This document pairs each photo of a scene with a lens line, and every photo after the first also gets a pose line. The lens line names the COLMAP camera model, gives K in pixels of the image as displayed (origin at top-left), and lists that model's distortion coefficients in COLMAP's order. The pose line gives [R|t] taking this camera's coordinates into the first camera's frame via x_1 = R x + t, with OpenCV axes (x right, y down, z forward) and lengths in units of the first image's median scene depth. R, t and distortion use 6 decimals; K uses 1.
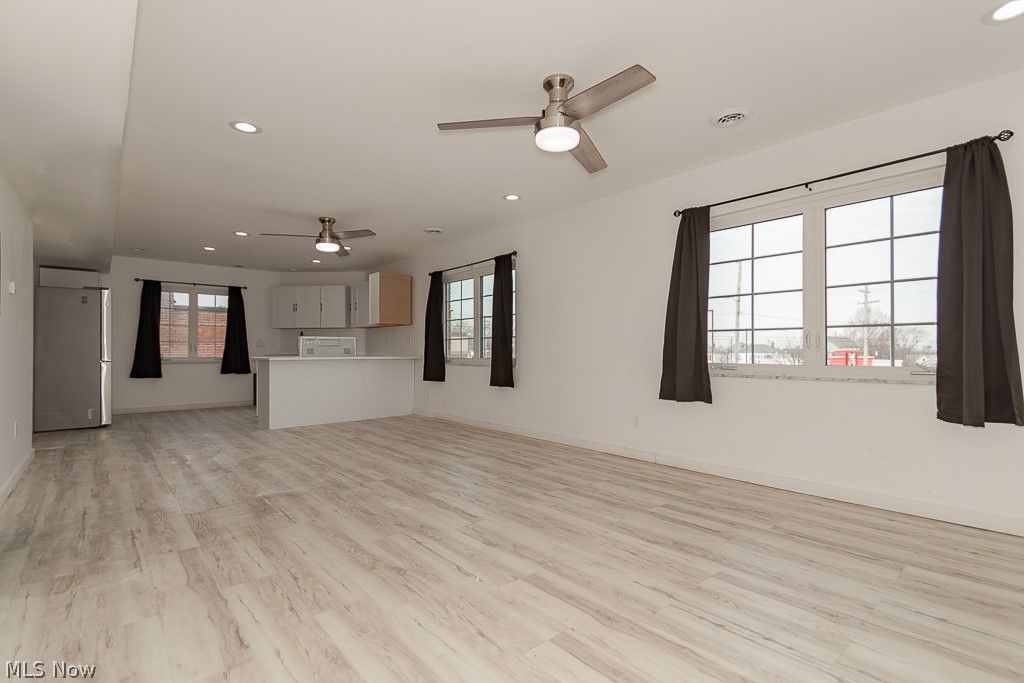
lens RADIAL K [[473.9, 0, 514.3], [0, 473.9, 345.2], [0, 0, 1]] dist [0.002854, -0.000631]
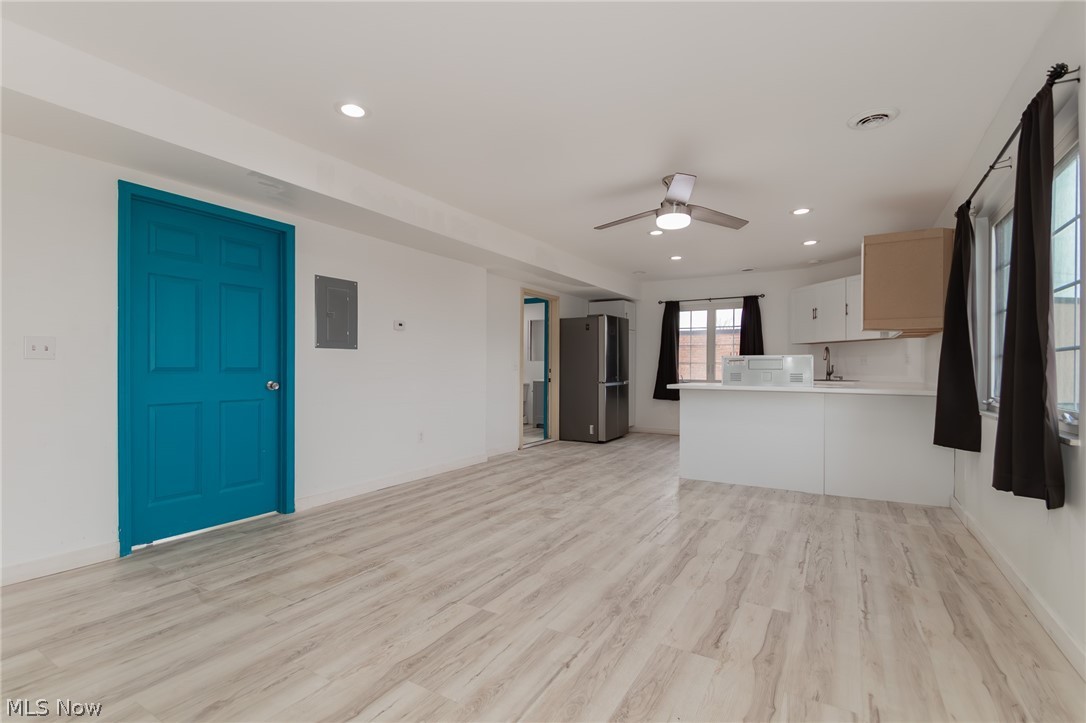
lens RADIAL K [[502.6, 0, 545.4], [0, 502.6, 365.5], [0, 0, 1]] dist [0.002854, -0.000631]
pose [[0.309290, -0.001619, -0.950967, 0.324454], [0.006311, 0.999980, 0.000350, -0.010032], [0.950947, -0.006110, 0.309294, 0.900048]]
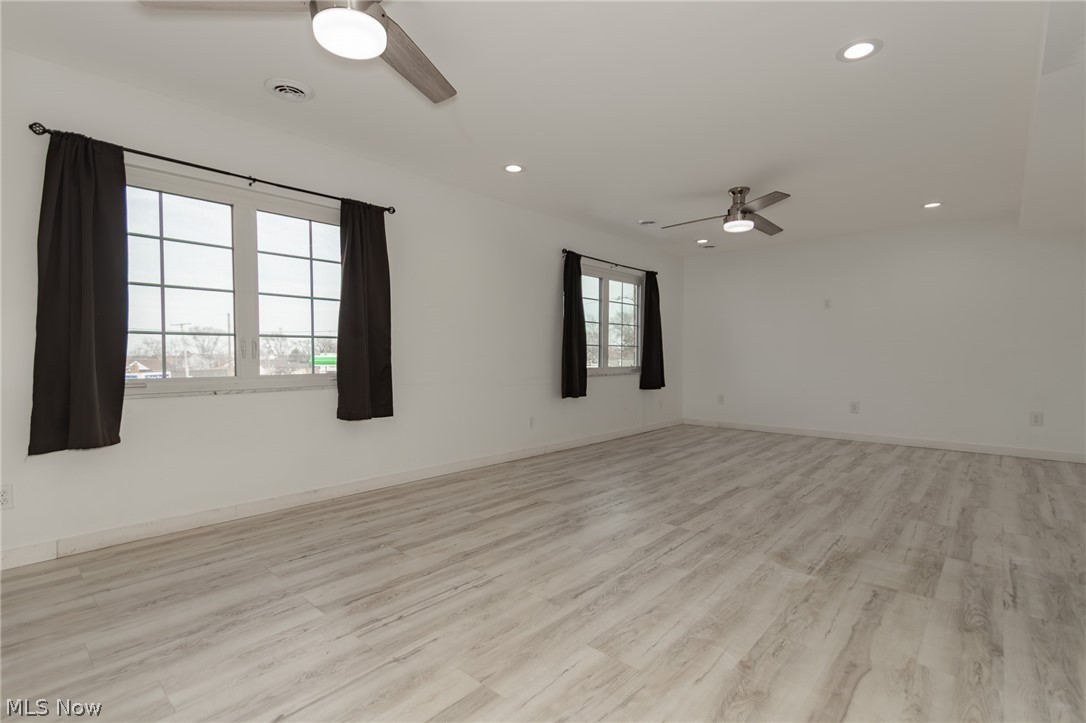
lens RADIAL K [[502.6, 0, 545.4], [0, 502.6, 365.5], [0, 0, 1]] dist [0.002854, -0.000631]
pose [[-0.114296, -0.017629, 0.993290, -1.096124], [-0.011649, 0.999798, 0.016404, 0.008366], [-0.993378, -0.009696, -0.114479, 1.334719]]
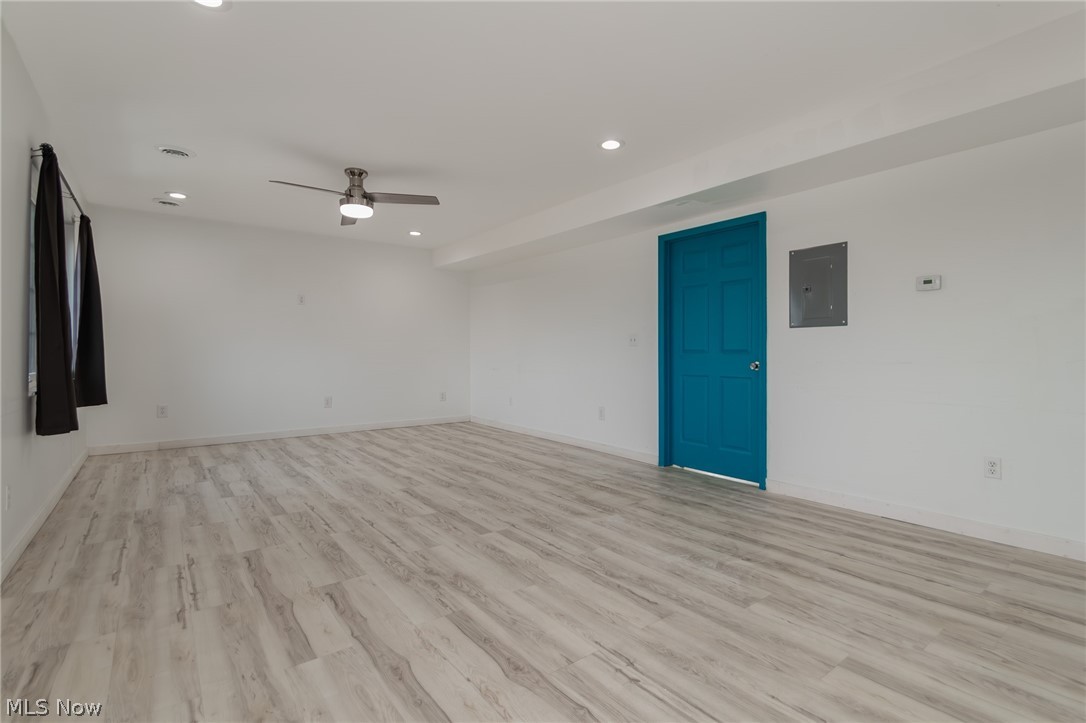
lens RADIAL K [[506.9, 0, 544.4], [0, 506.9, 348.4], [0, 0, 1]] dist [0.001259, -0.000420]
pose [[-0.997720, -0.001361, 0.067471, -0.424478], [-0.002798, 0.999771, -0.021205, 0.013805], [-0.067427, -0.021345, -0.997496, 1.823110]]
